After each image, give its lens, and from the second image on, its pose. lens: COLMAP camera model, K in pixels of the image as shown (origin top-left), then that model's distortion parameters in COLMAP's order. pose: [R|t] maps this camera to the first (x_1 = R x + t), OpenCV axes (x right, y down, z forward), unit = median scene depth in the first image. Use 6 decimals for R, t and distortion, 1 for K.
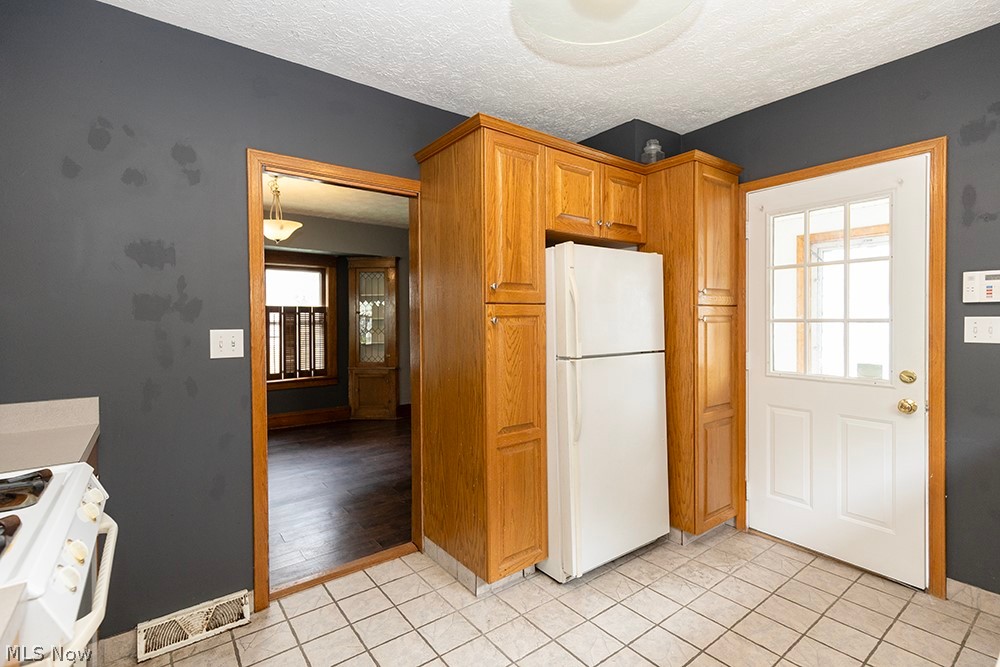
lens RADIAL K [[466.1, 0, 508.0], [0, 466.1, 331.7], [0, 0, 1]] dist [0.006324, -0.000525]
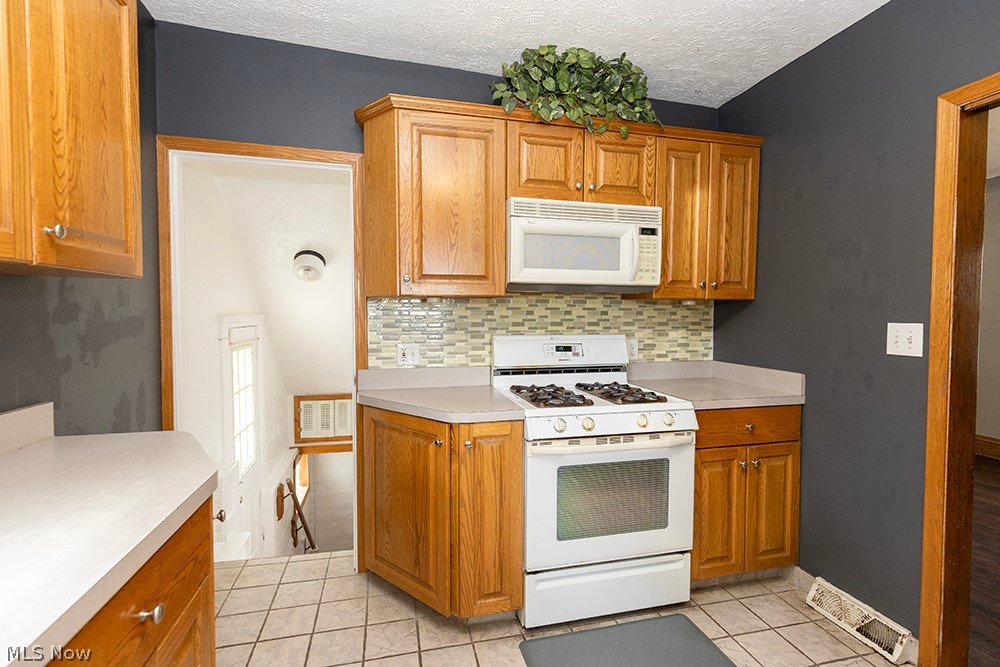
lens RADIAL K [[458.5, 0, 503.7], [0, 458.5, 334.1], [0, 0, 1]] dist [0.004435, -0.000077]
pose [[-0.401082, 0.045842, -0.914894, 0.487699], [-0.016971, 0.998204, 0.057456, -0.021049], [0.915885, 0.038571, -0.399584, 0.662500]]
